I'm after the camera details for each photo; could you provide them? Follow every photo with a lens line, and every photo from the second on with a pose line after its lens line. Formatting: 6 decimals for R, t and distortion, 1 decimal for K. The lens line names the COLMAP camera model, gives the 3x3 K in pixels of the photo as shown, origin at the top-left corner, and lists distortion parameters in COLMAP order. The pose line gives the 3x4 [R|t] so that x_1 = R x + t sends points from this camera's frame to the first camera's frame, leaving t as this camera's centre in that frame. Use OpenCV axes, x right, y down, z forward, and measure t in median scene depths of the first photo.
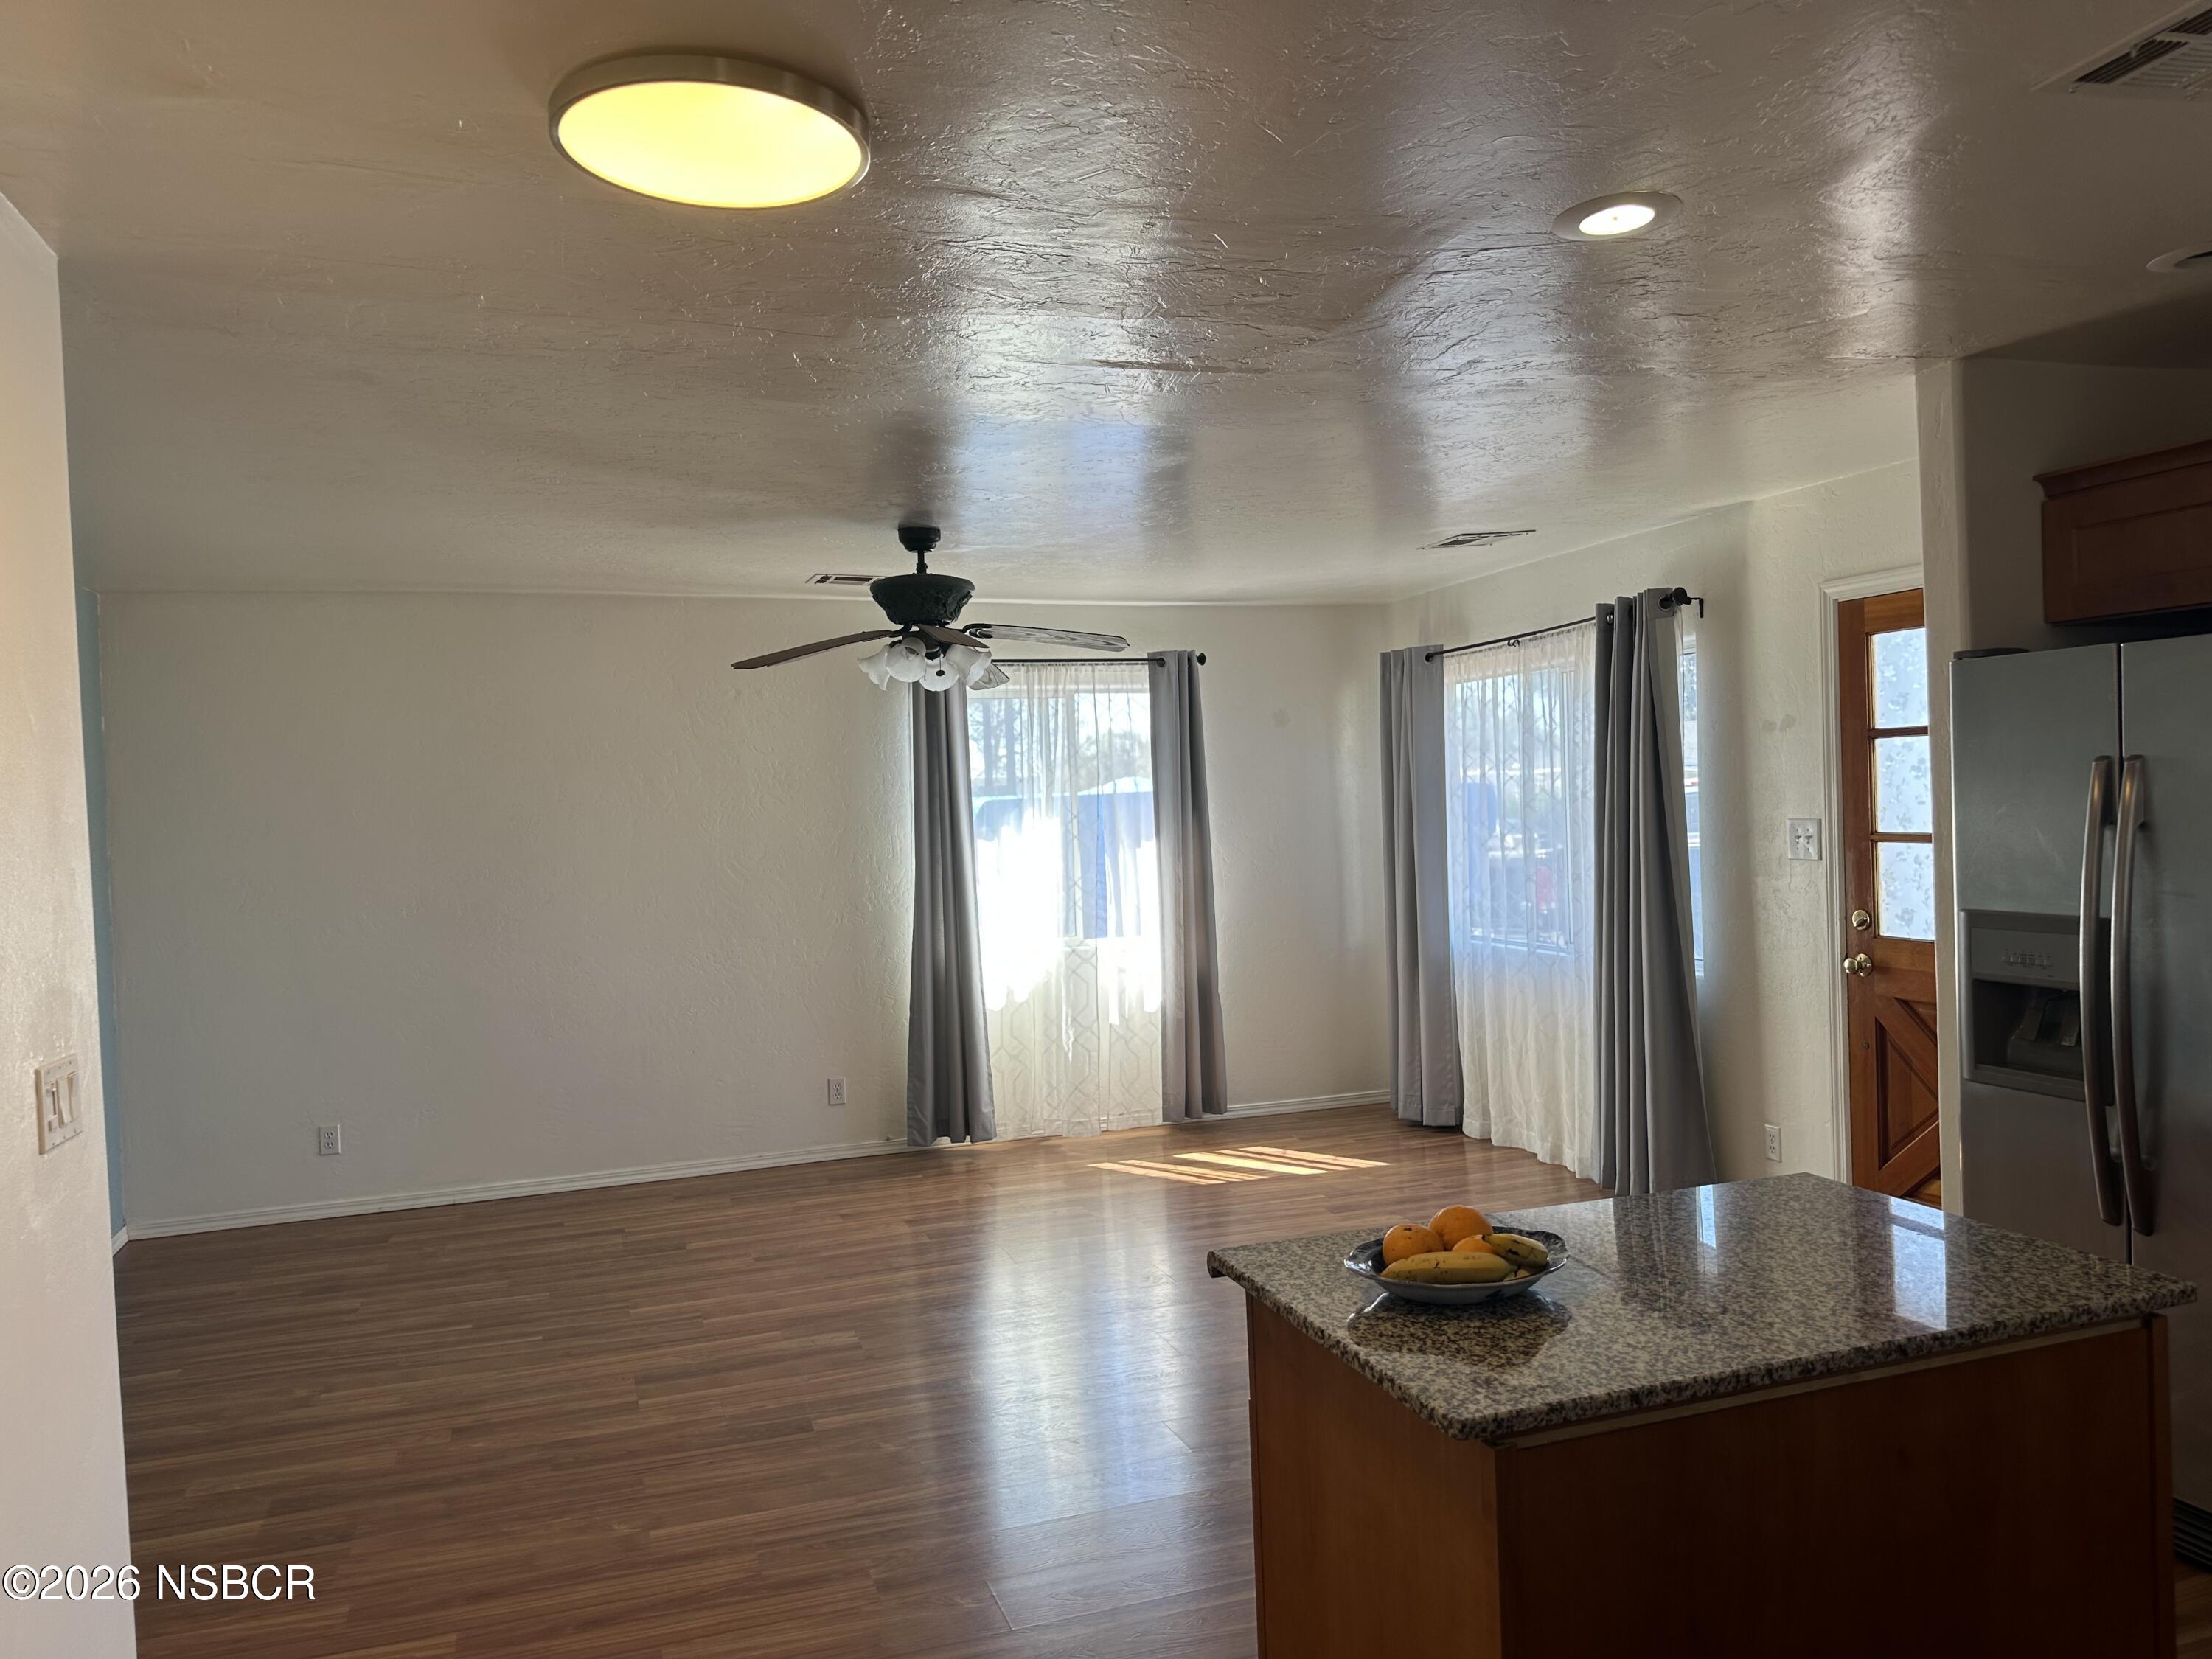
lens RADIAL K [[1550.2, 0, 1104.5], [0, 1550.2, 825.2], [0, 0, 1]] dist [0.052269, -0.056871]
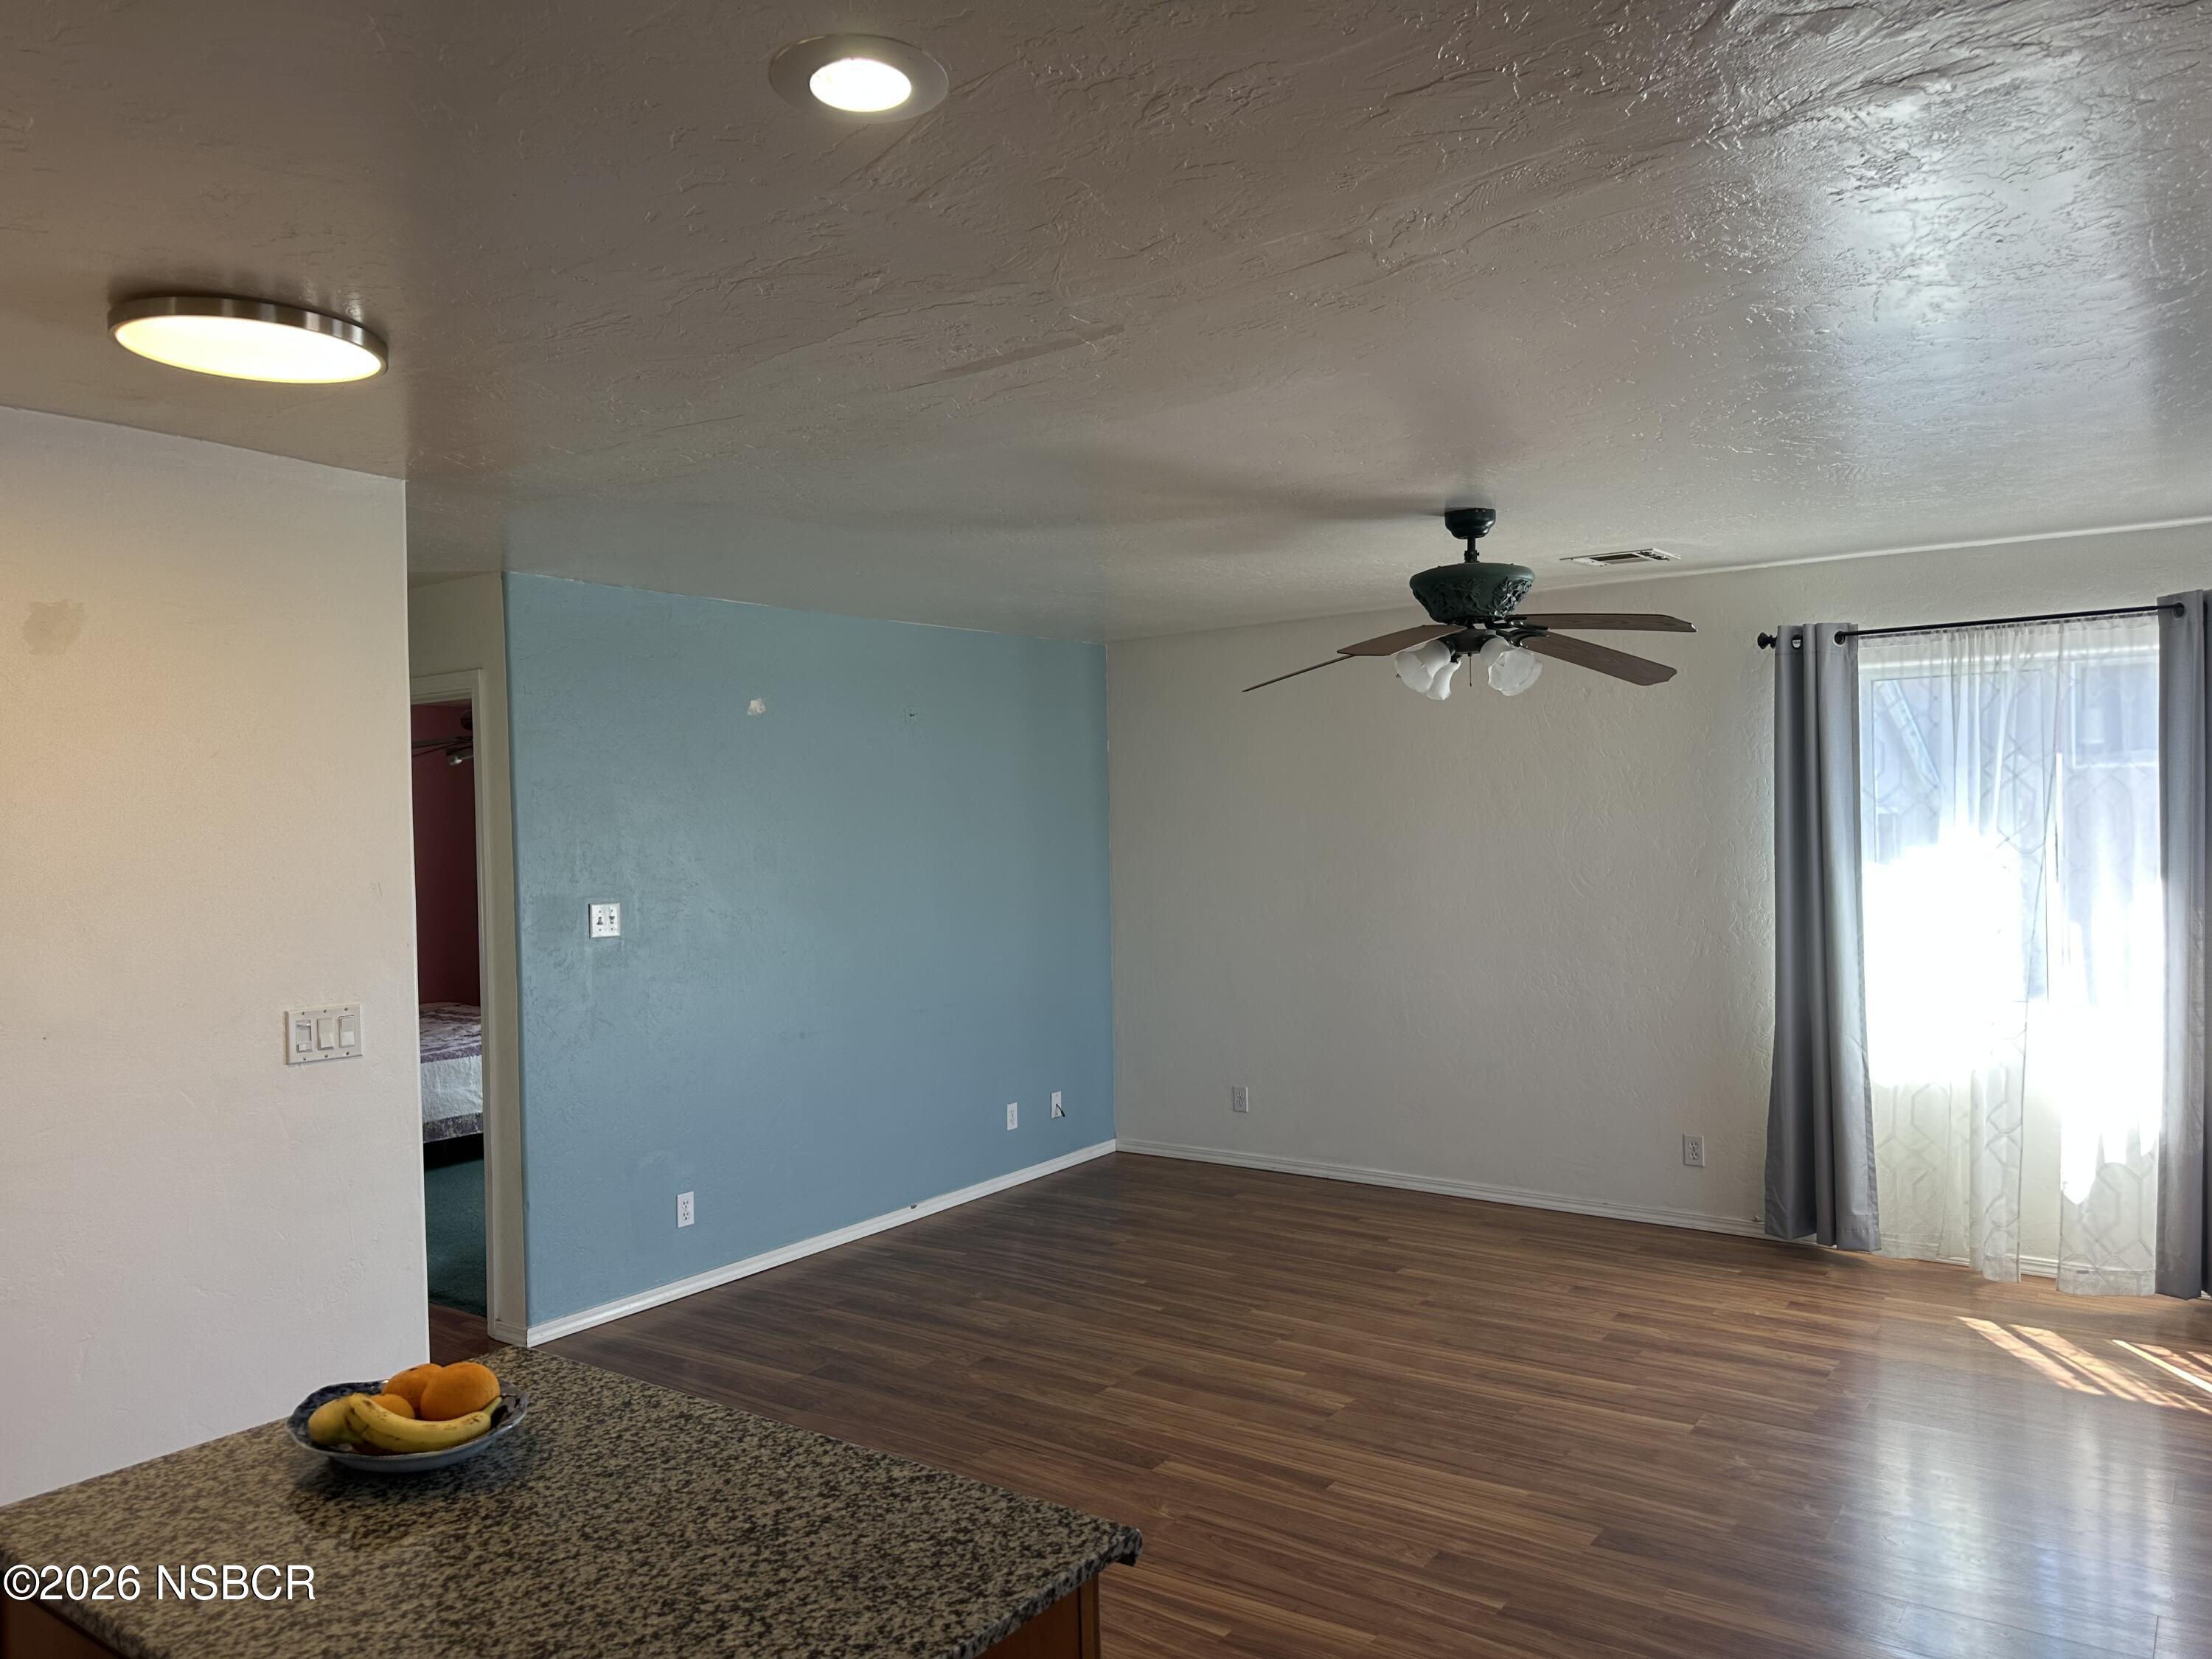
lens RADIAL K [[1550.2, 0, 1099.3], [0, 1550.2, 819.6], [0, 0, 1]] dist [0.052269, -0.056871]
pose [[0.571218, 0.022628, -0.820487, 0.497504], [-0.010410, 0.999739, 0.020325, -0.035303], [0.820733, -0.003068, 0.571304, 0.345031]]
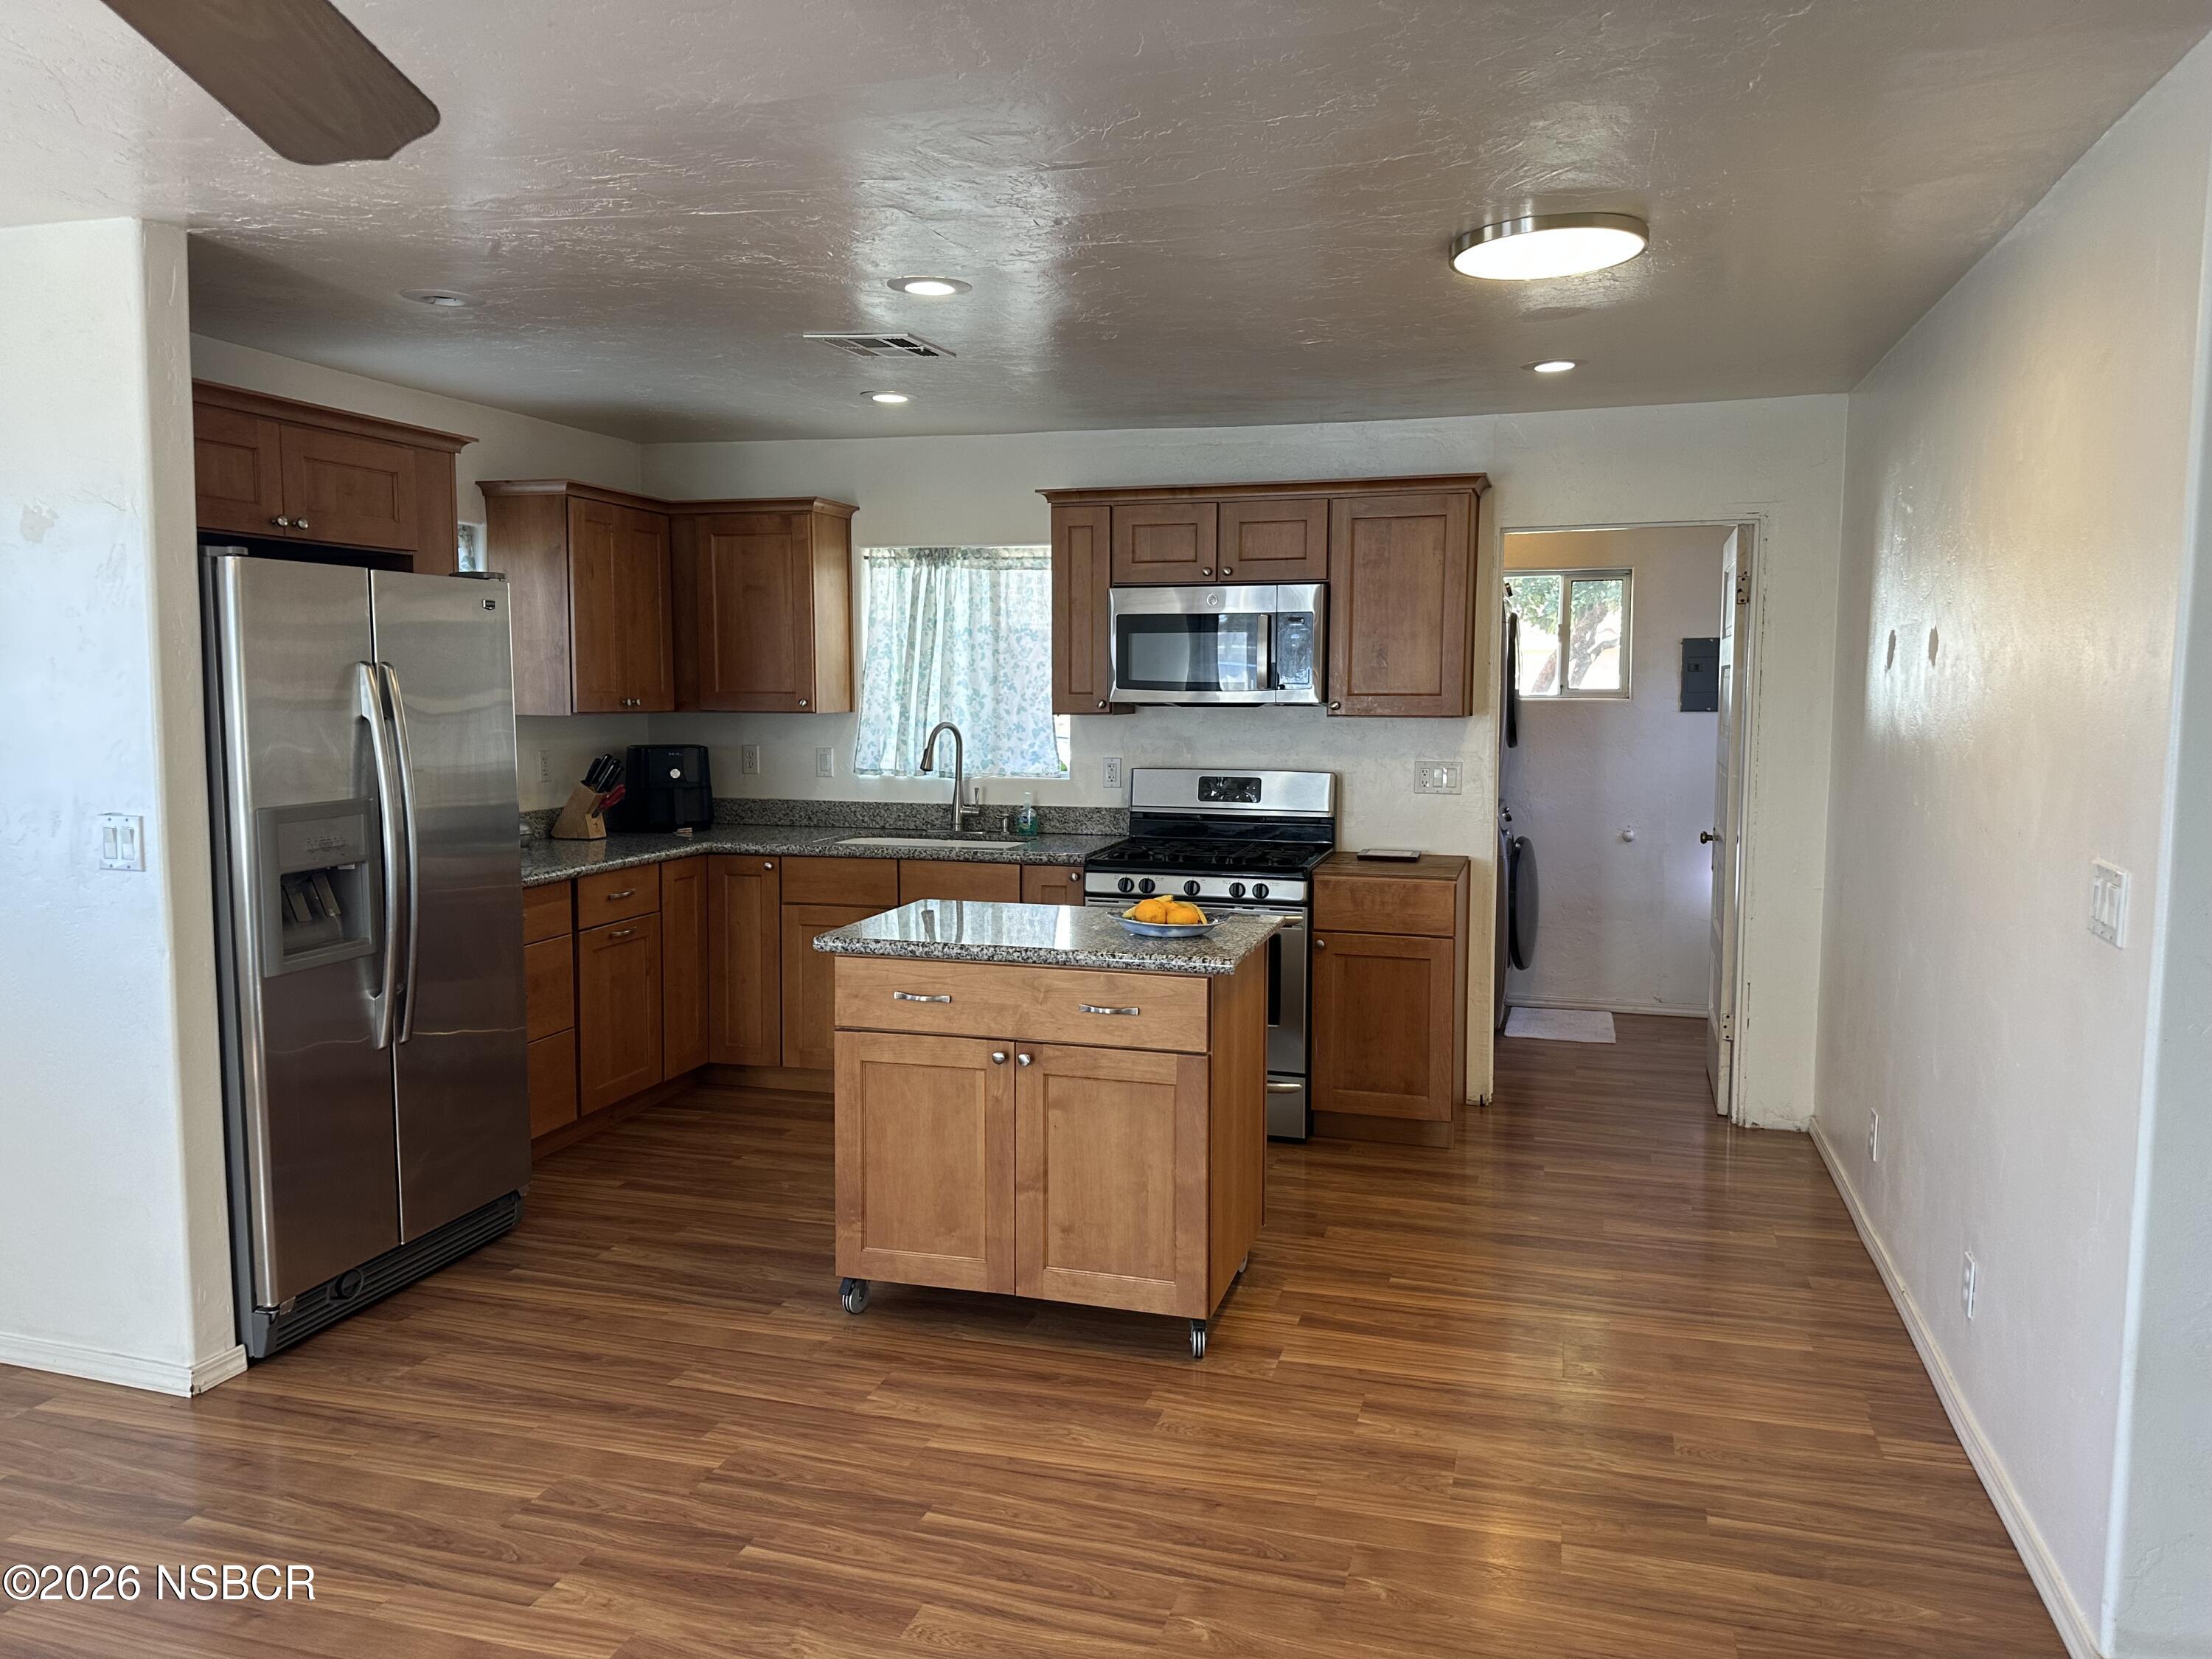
lens RADIAL K [[1550.2, 0, 1143.2], [0, 1550.2, 817.8], [0, 0, 1]] dist [0.052269, -0.056871]
pose [[-0.823287, -0.019978, 0.567273, -0.345394], [0.033552, 0.995920, 0.083769, -0.004998], [-0.566632, 0.087999, -0.819258, 1.081780]]
